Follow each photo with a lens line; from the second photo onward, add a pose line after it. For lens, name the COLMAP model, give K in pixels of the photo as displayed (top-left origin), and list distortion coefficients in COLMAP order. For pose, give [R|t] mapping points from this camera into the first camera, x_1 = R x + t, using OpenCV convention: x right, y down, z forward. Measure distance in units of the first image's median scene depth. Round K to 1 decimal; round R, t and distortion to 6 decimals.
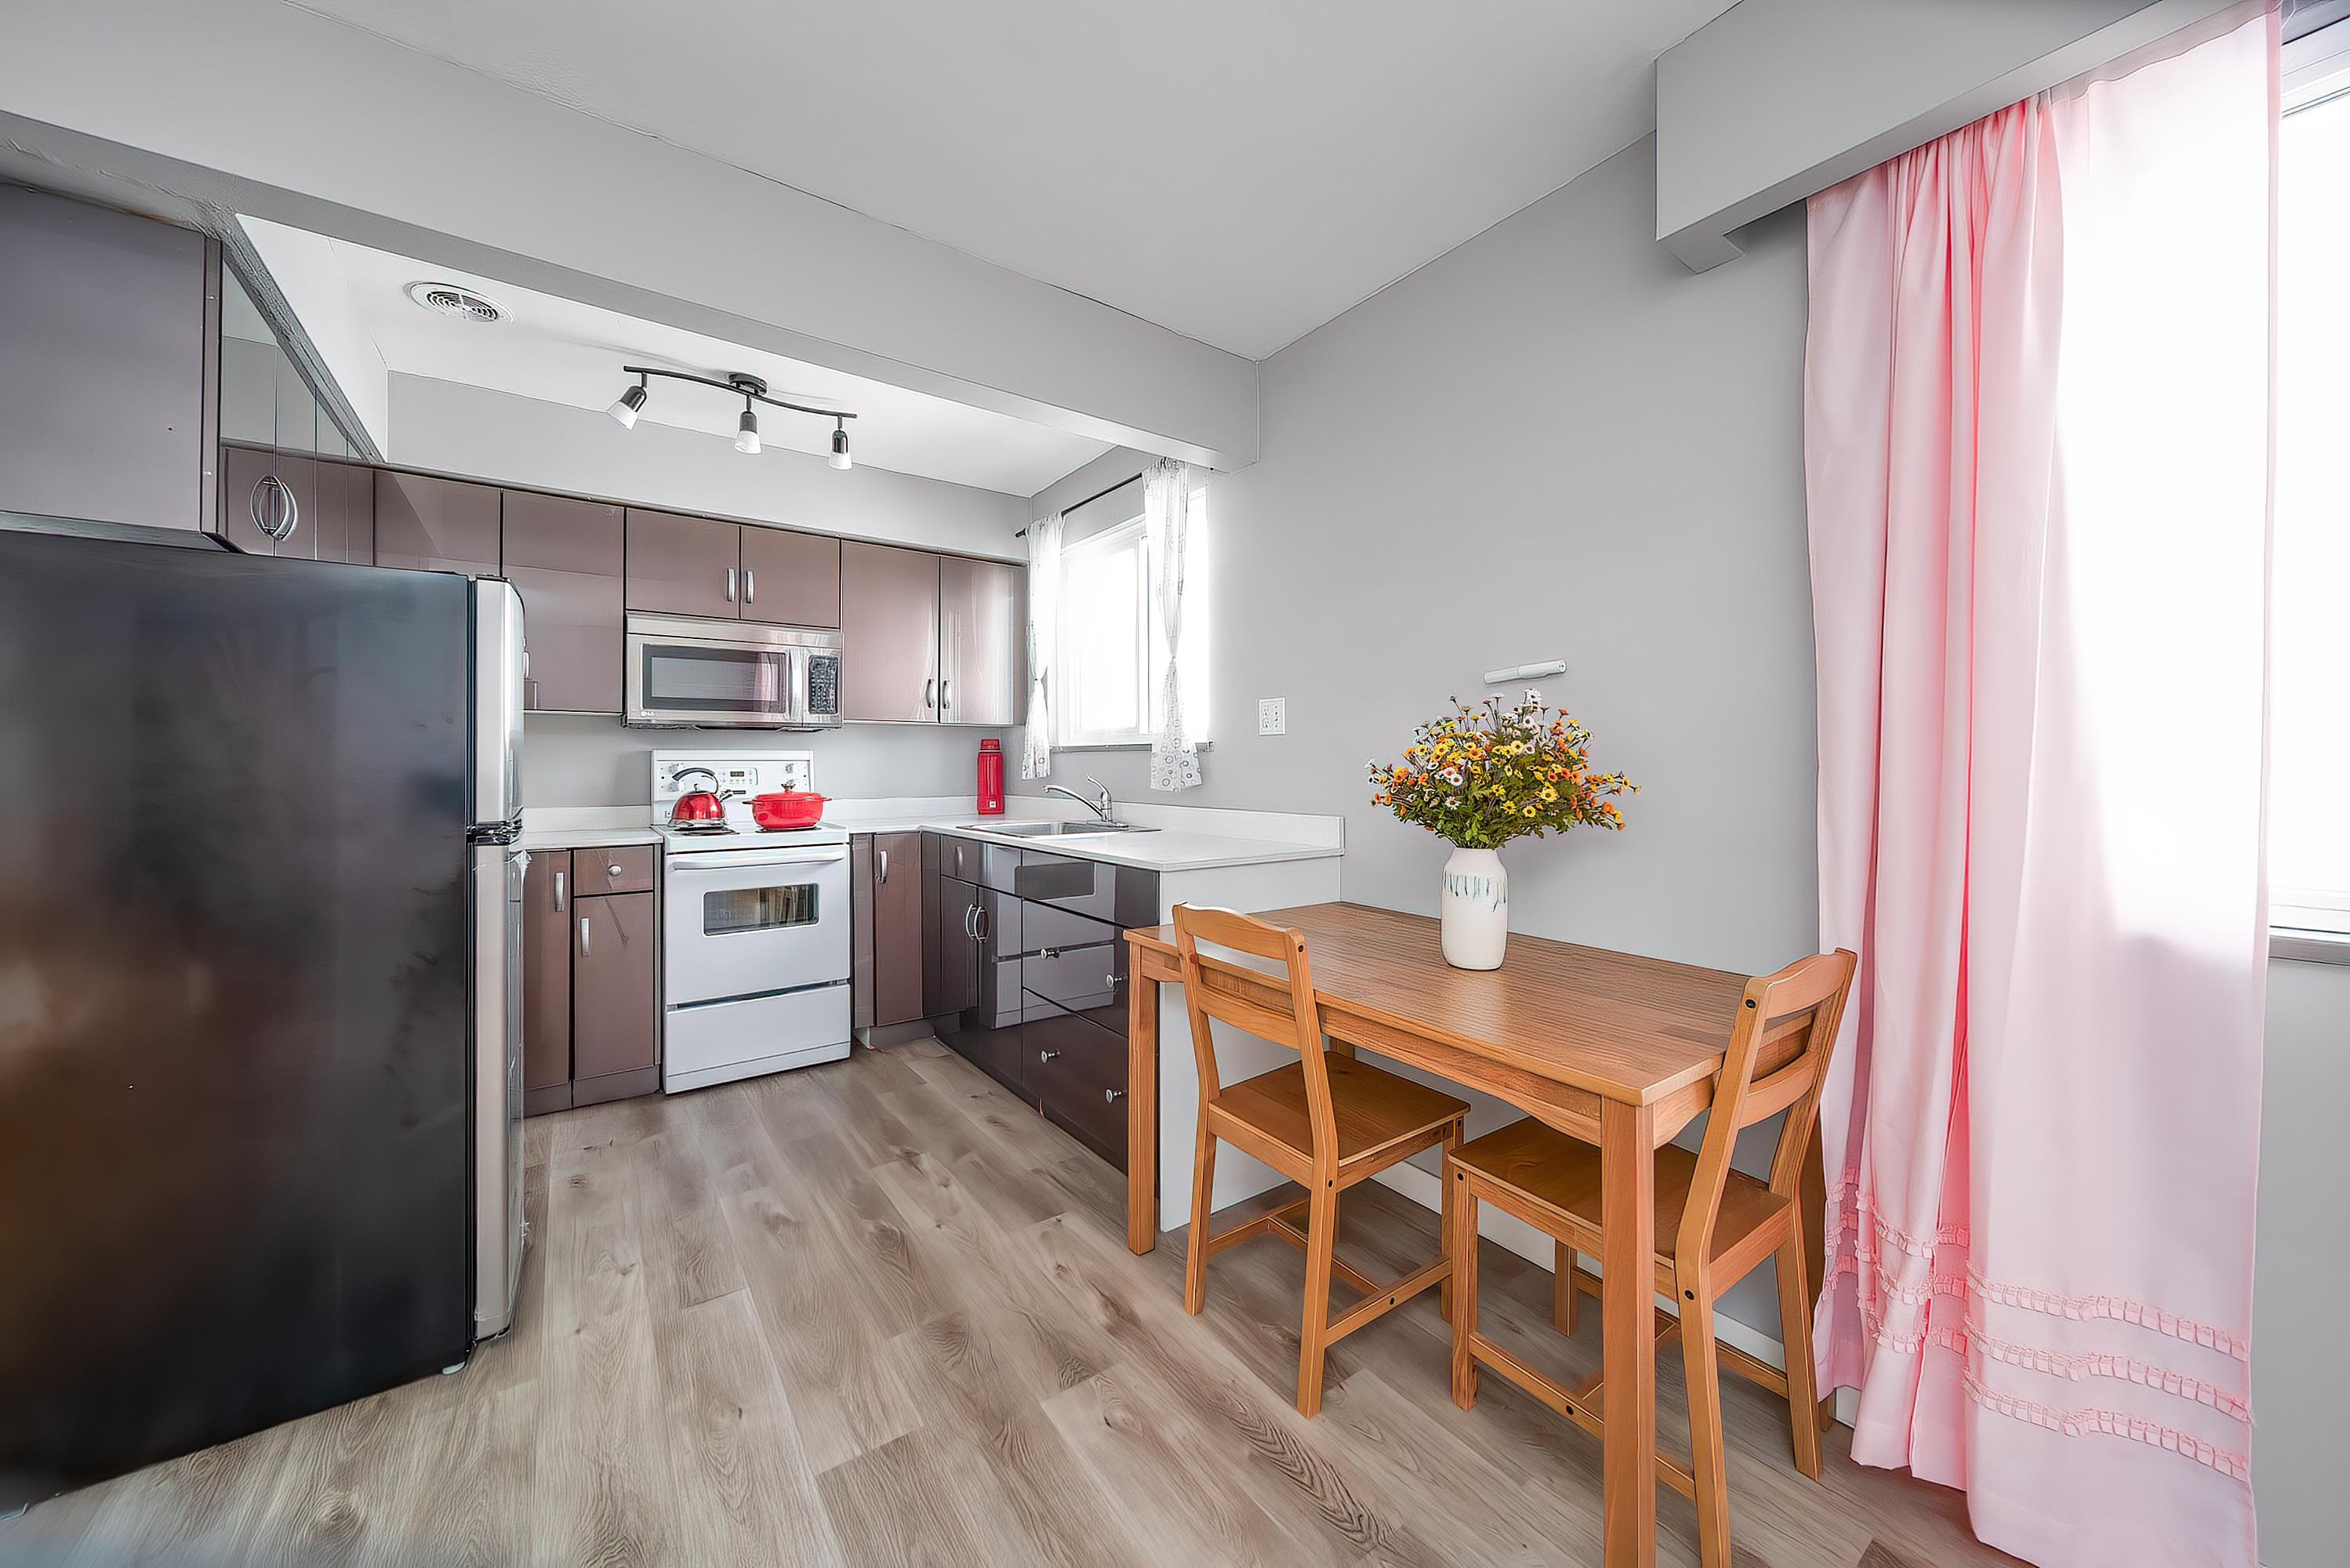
lens RADIAL K [[833.6, 0, 1174.3], [0, 833.6, 759.6], [0, 0, 1]] dist [-0.001742, -0.000040]
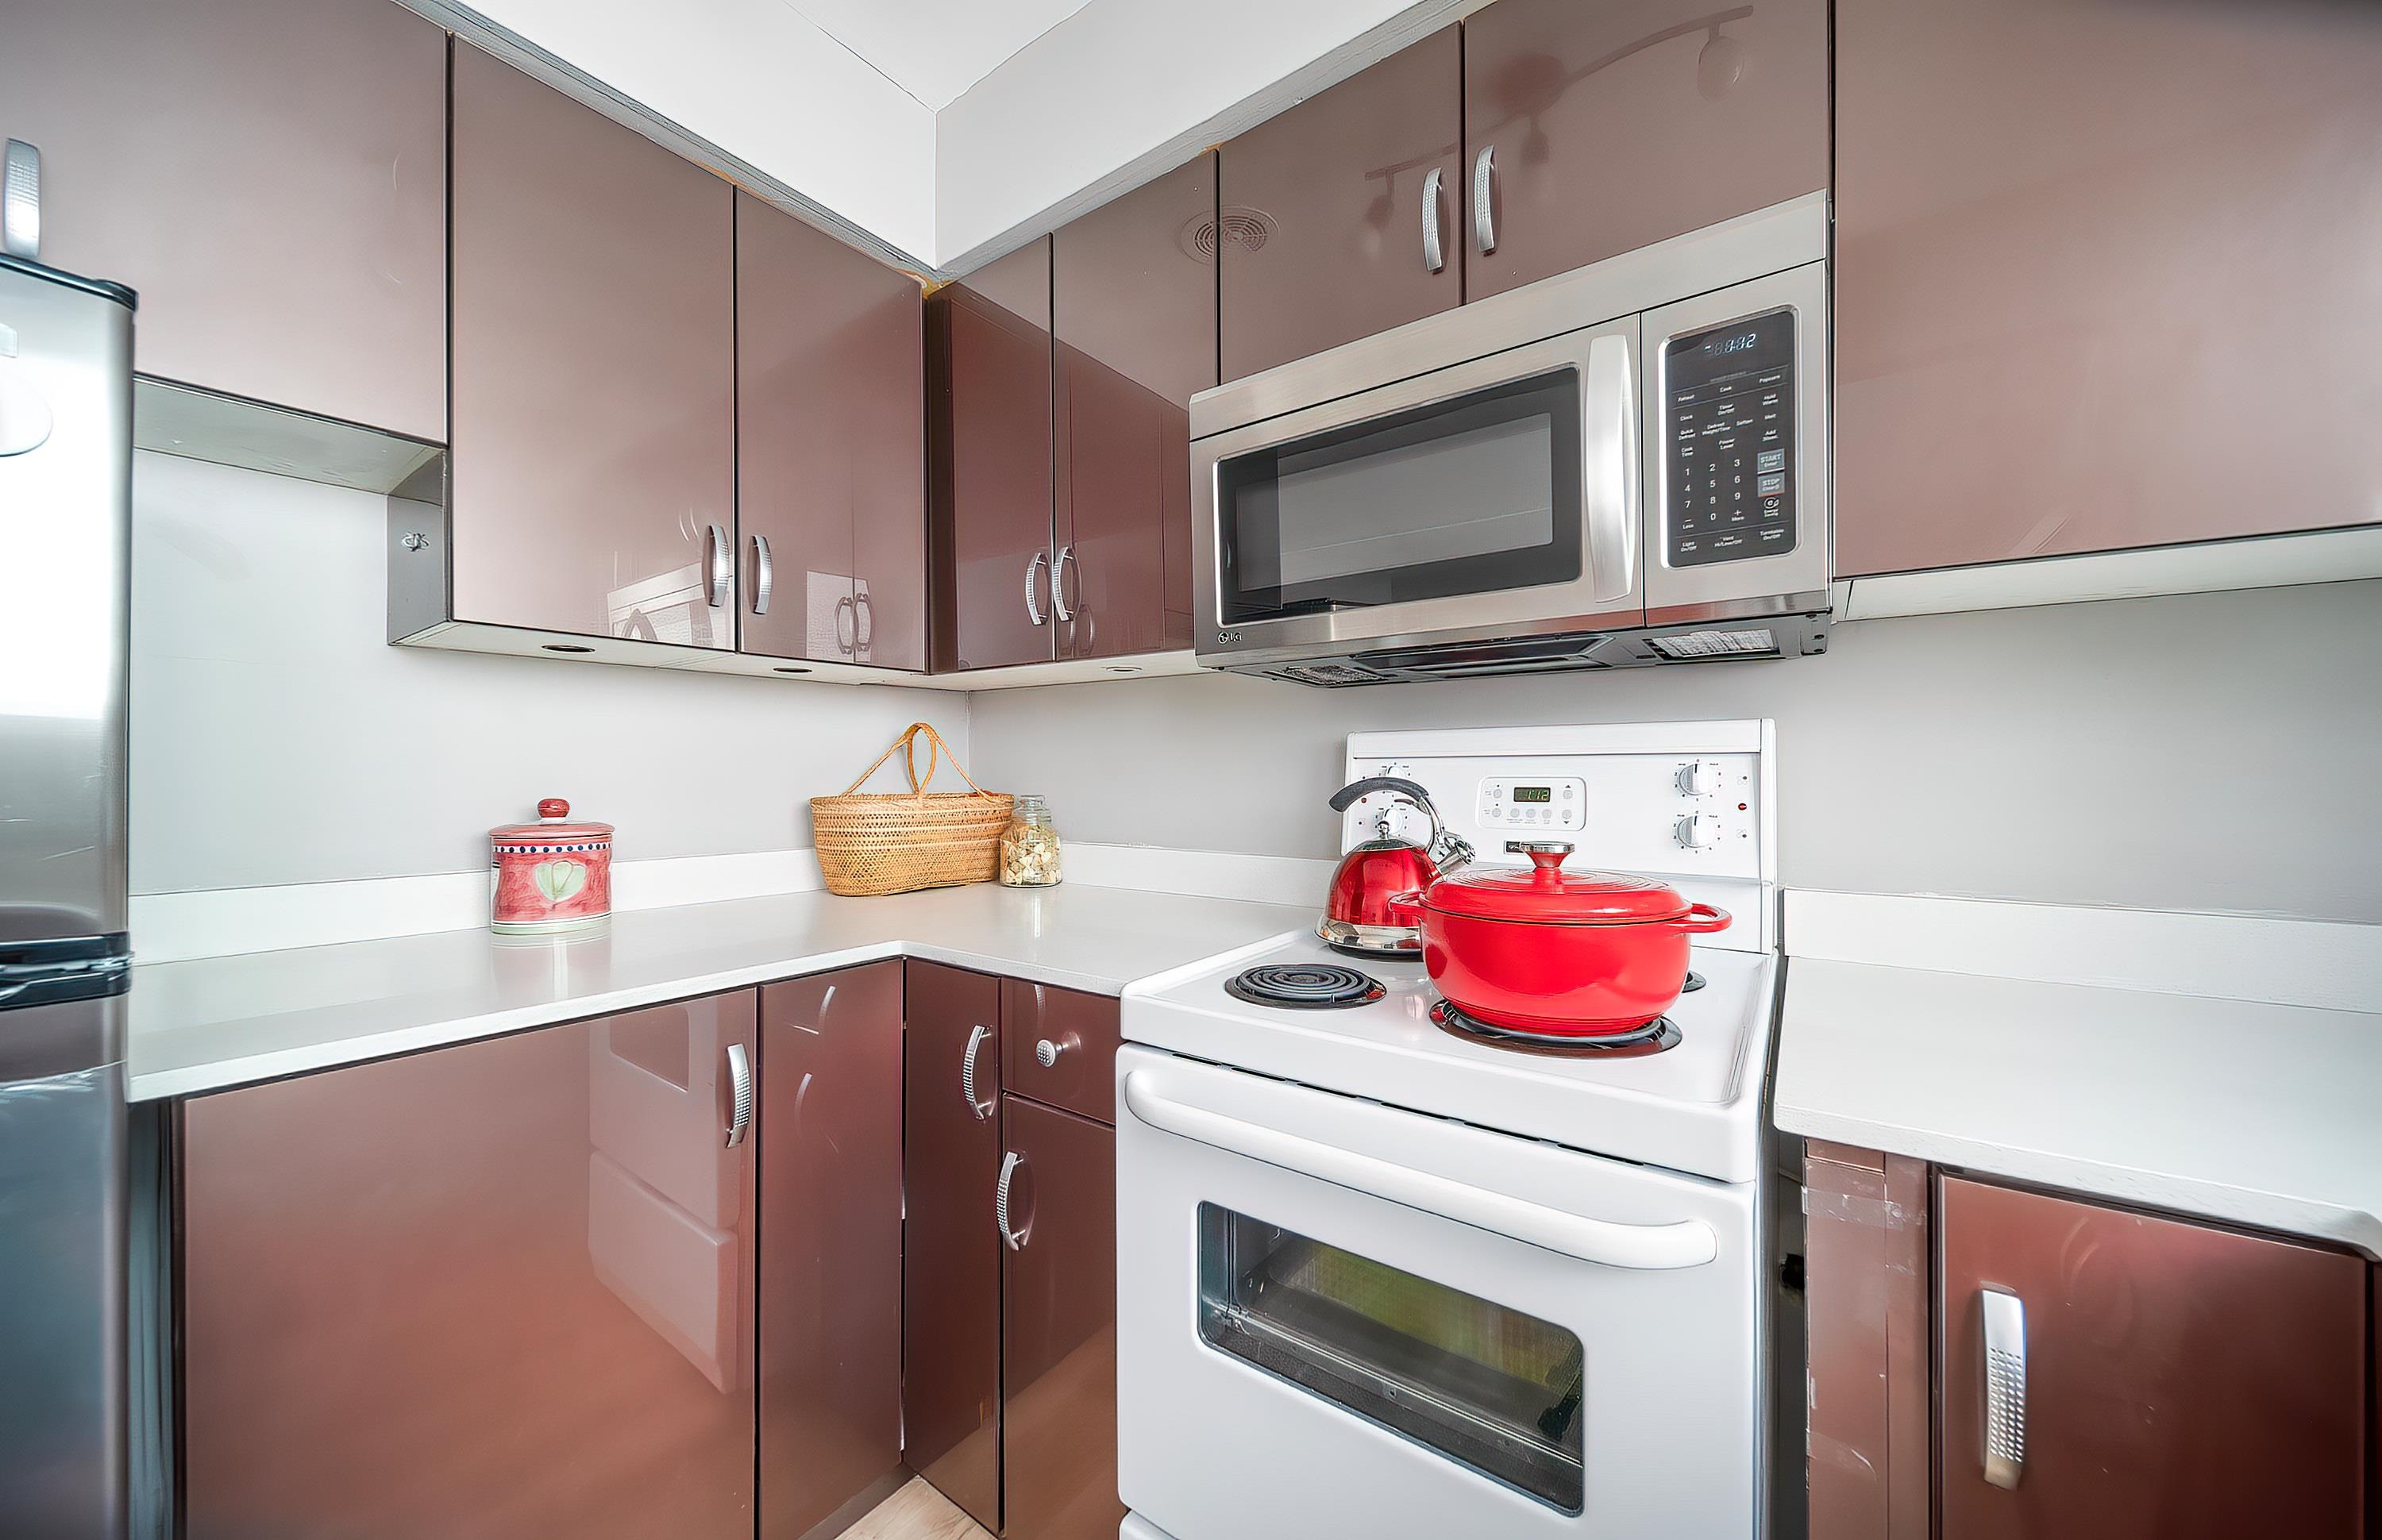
lens RADIAL K [[863.2, 0, 1191.0], [0, 863.2, 770.0], [0, 0, 1]] dist [0.000187, -0.000015]
pose [[0.317485, 0.002179, -0.948261, -0.247333], [0.008715, 0.999948, 0.005215, 0.004121], [0.948223, -0.009920, 0.317450, 0.822326]]
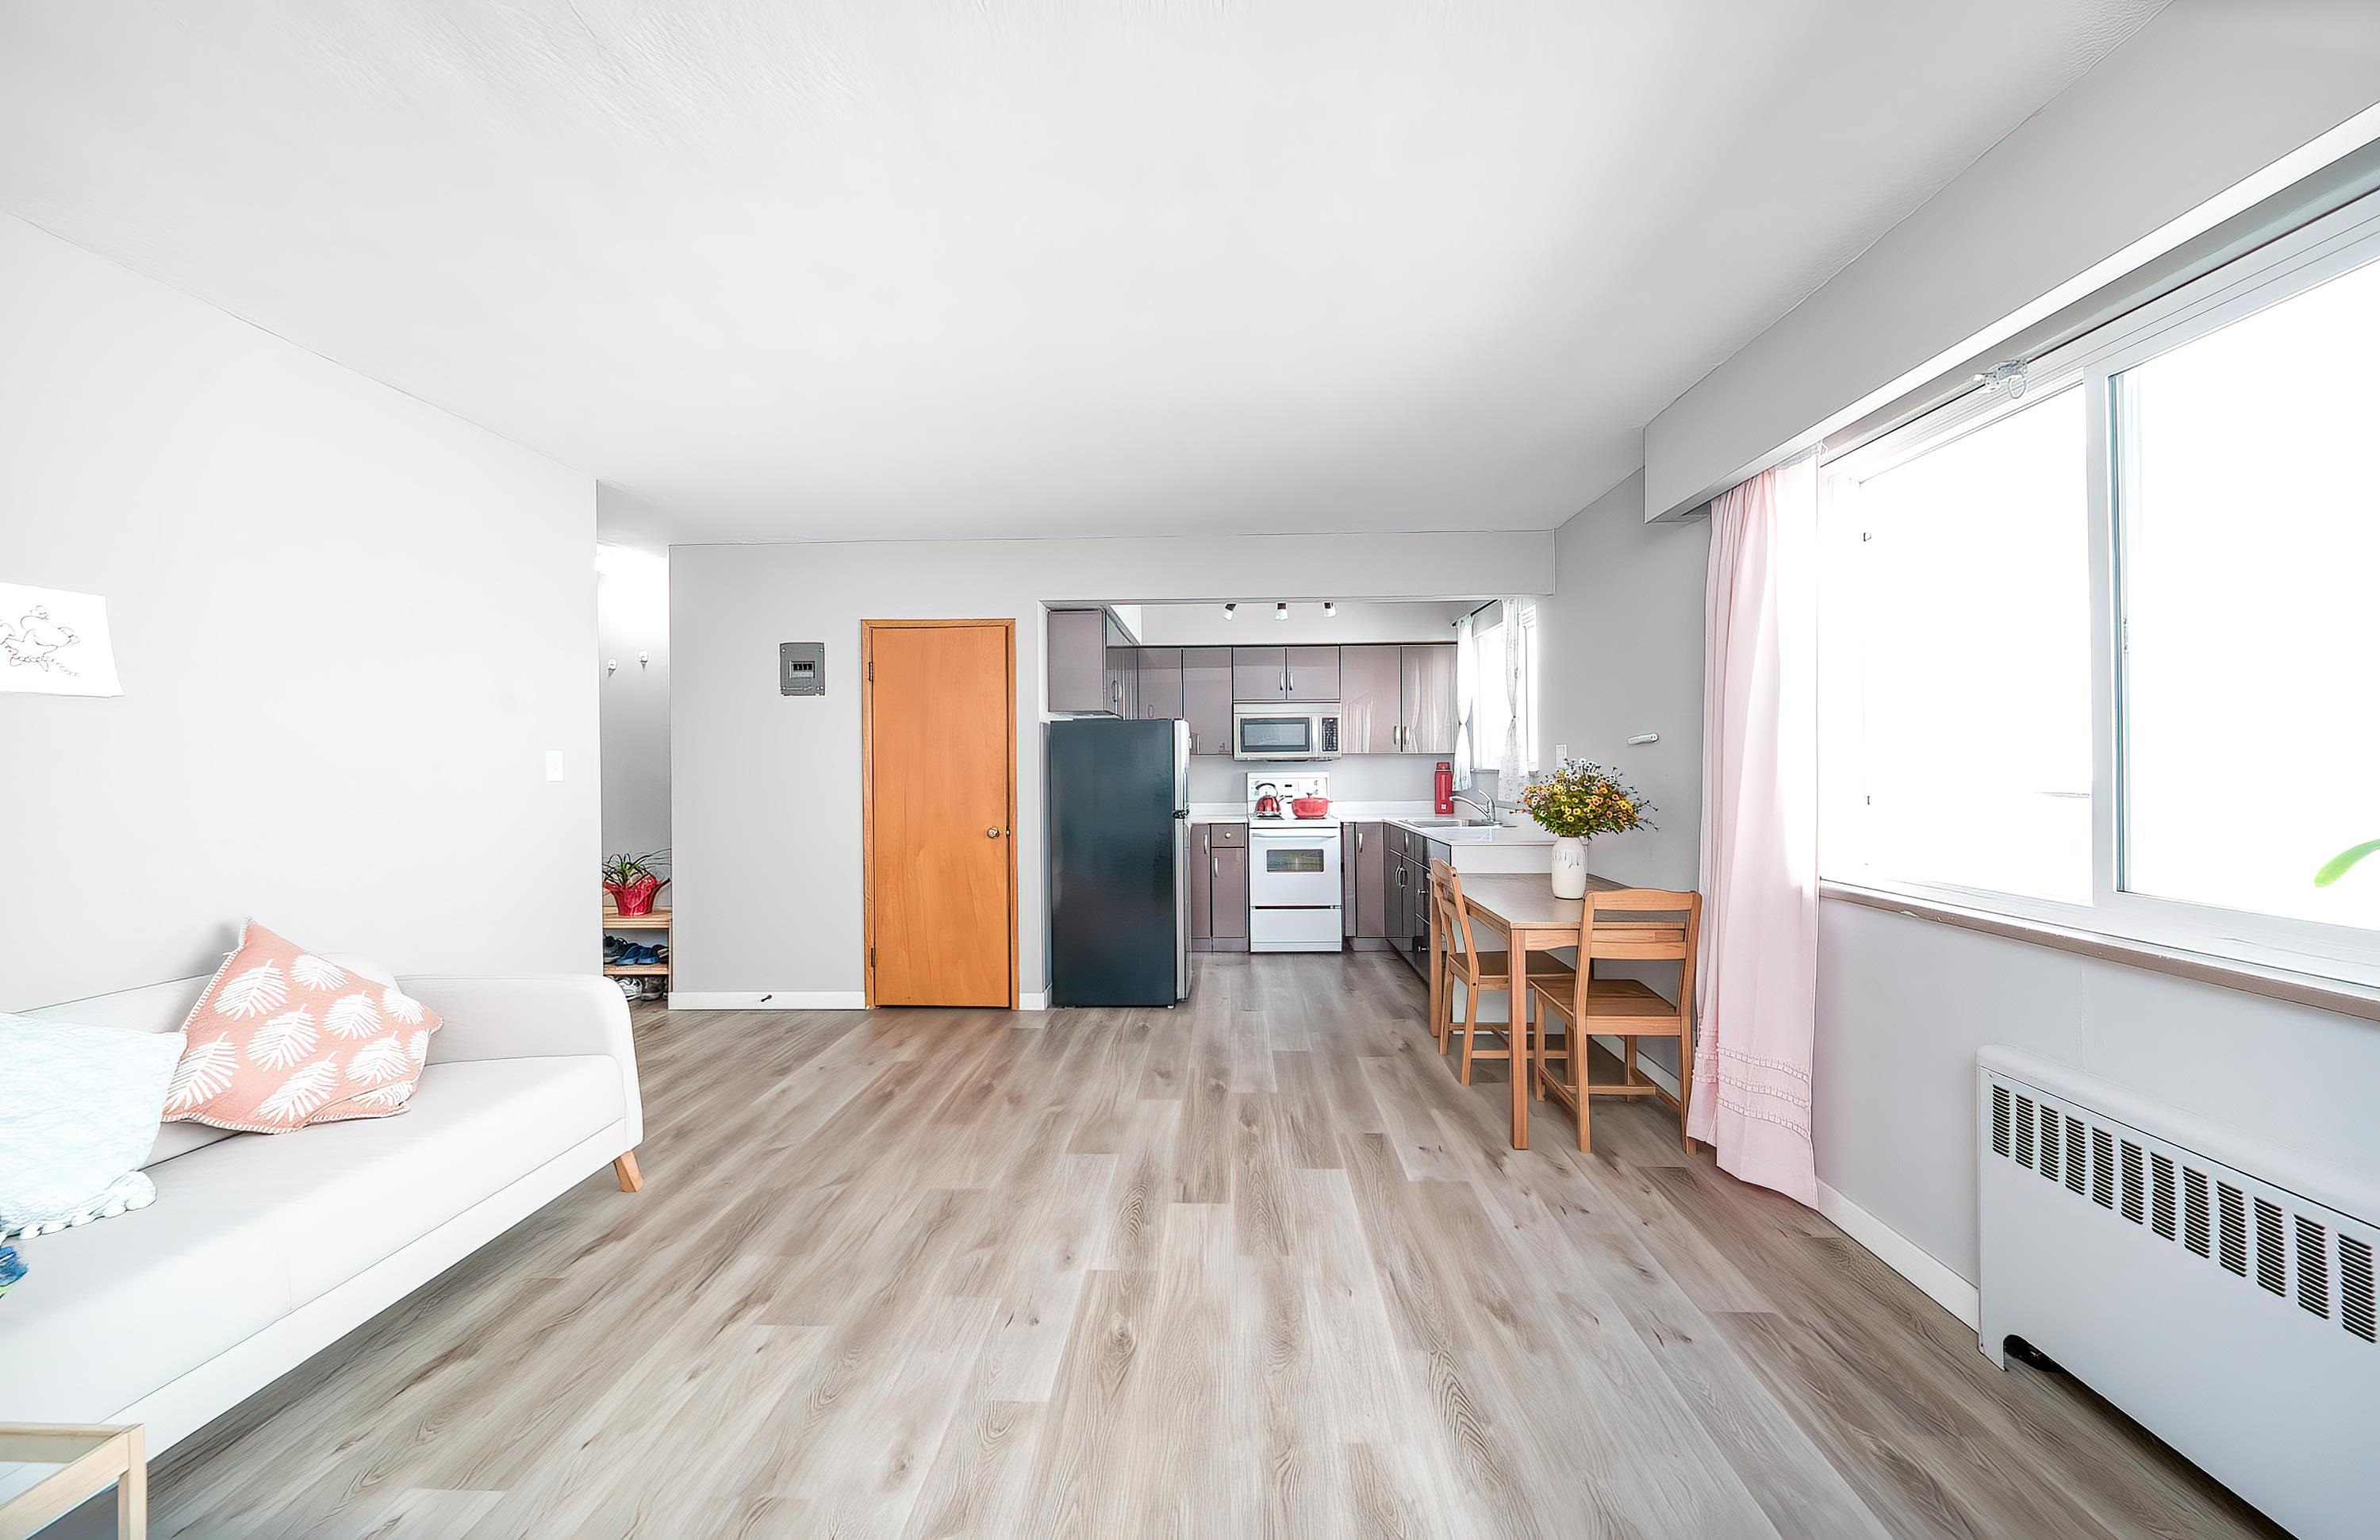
lens RADIAL K [[839.6, 0, 1205.6], [0, 839.6, 768.3], [0, 0, 1]] dist [-0.000165, -0.001961]
pose [[0.791320, -0.002627, -0.611396, 0.456699], [0.011398, 0.999880, 0.010457, -0.043912], [0.611295, -0.015244, 0.791256, -0.550494]]
